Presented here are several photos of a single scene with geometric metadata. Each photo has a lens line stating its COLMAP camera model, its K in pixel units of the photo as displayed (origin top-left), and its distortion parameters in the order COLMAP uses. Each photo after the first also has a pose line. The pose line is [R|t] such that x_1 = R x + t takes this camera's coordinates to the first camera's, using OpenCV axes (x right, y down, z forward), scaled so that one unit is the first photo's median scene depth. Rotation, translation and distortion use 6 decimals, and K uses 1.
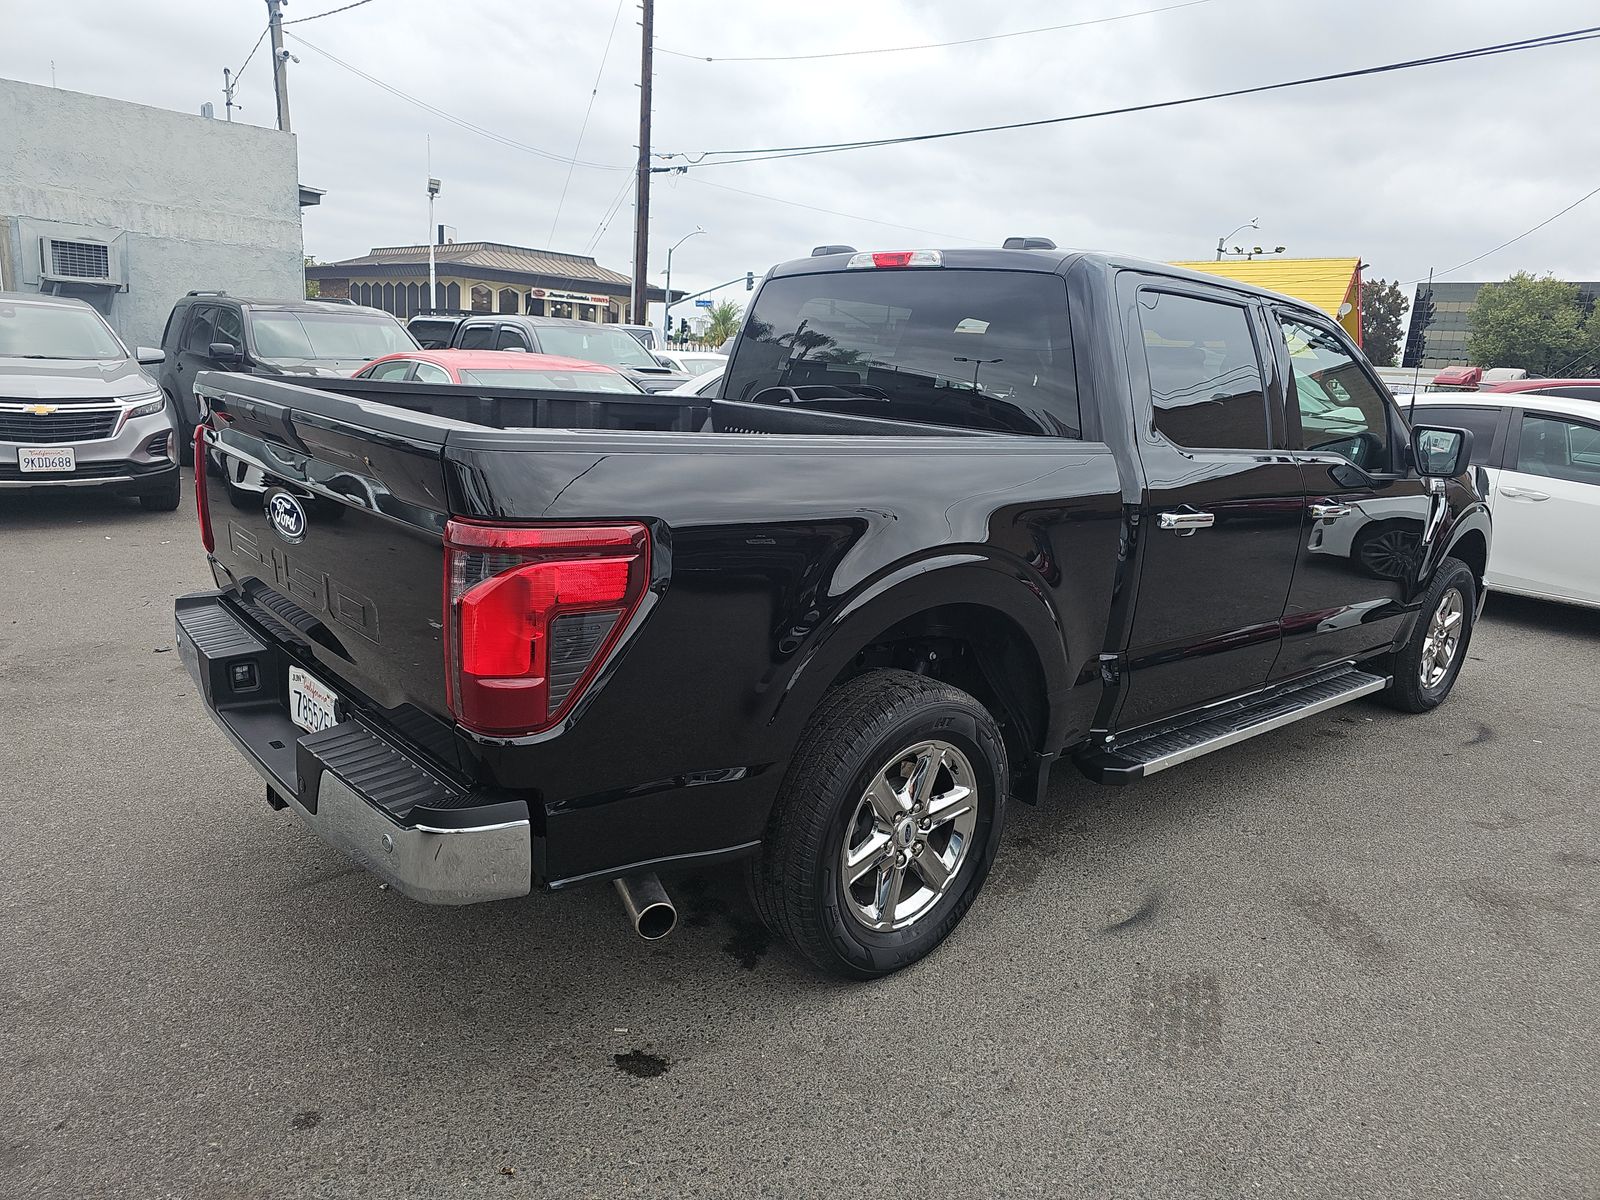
lens RADIAL K [[1073.0, 0, 784.2], [0, 1073.0, 603.6], [0, 0, 1]] dist [0.042136, -0.034005]
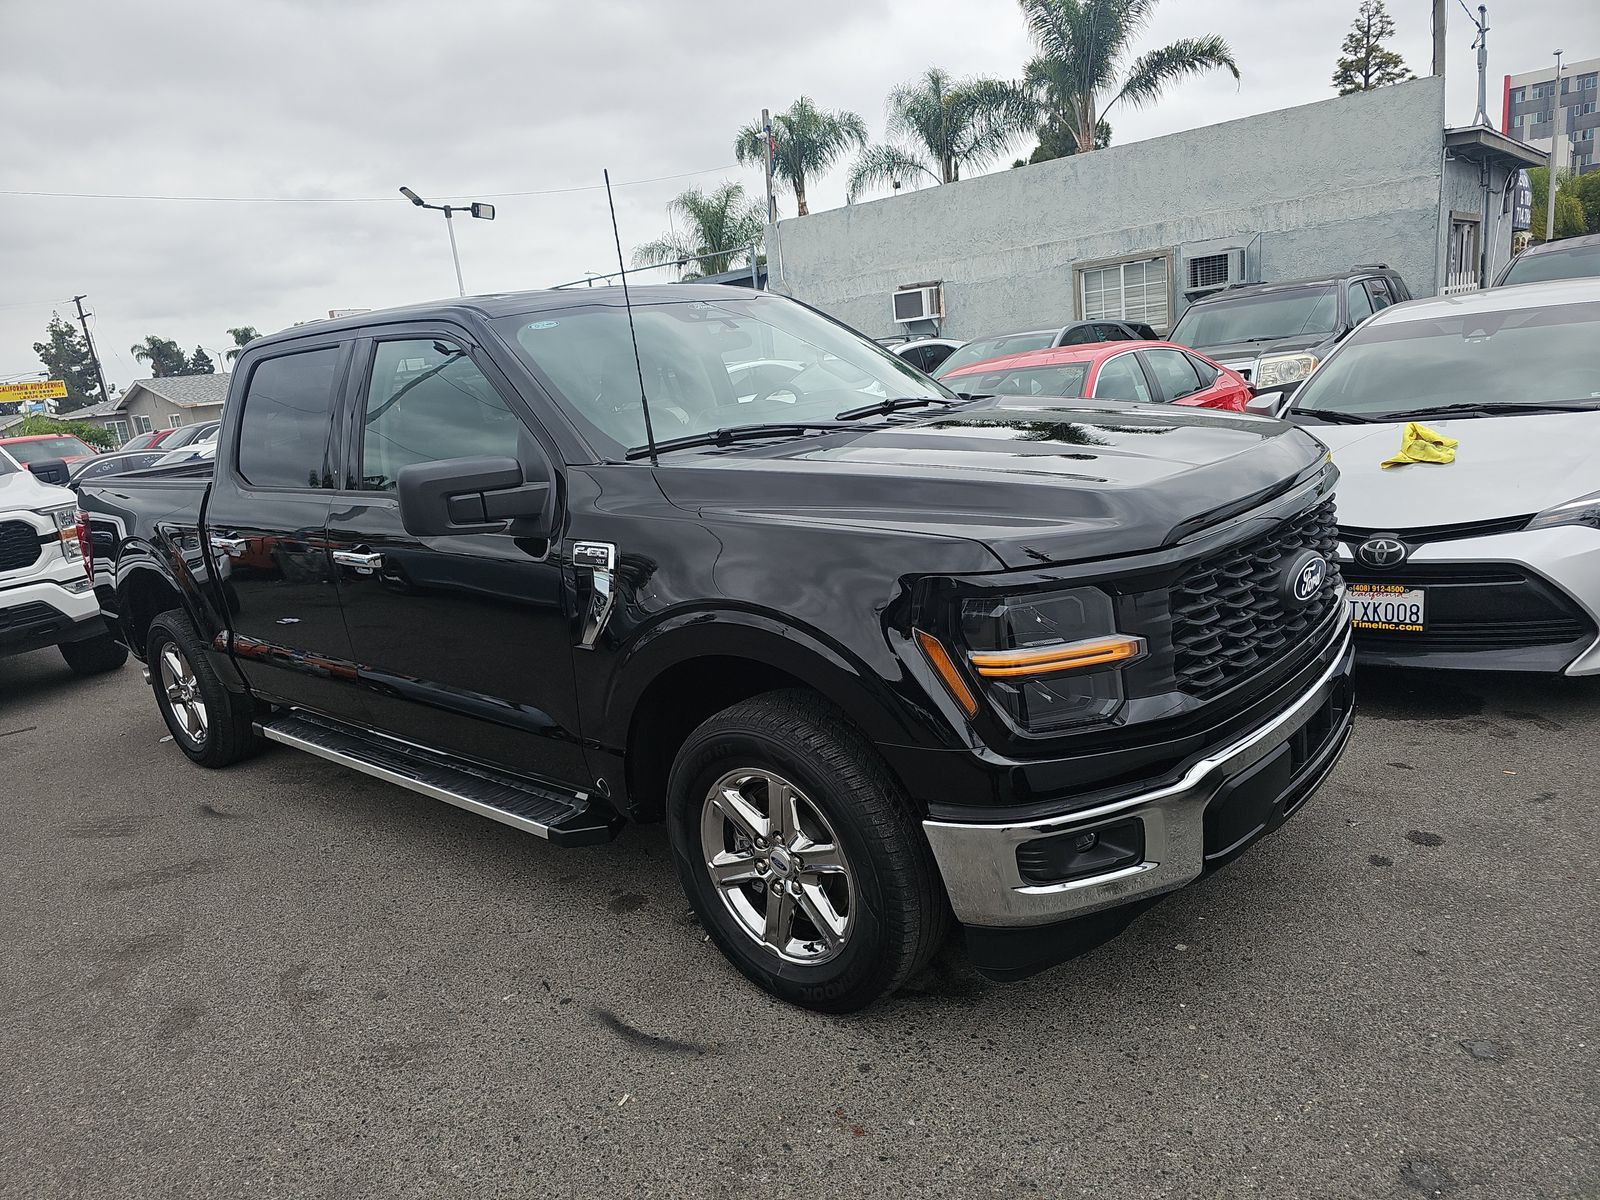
lens RADIAL K [[1051.4, 0, 796.4], [0, 1051.4, 636.1], [0, 0, 1]] dist [0.034598, -0.045074]
pose [[0.122316, 0.171500, -0.977562, 0.454489], [-0.099846, 0.982087, 0.159801, -0.061728], [0.987456, 0.078060, 0.137248, 0.403695]]
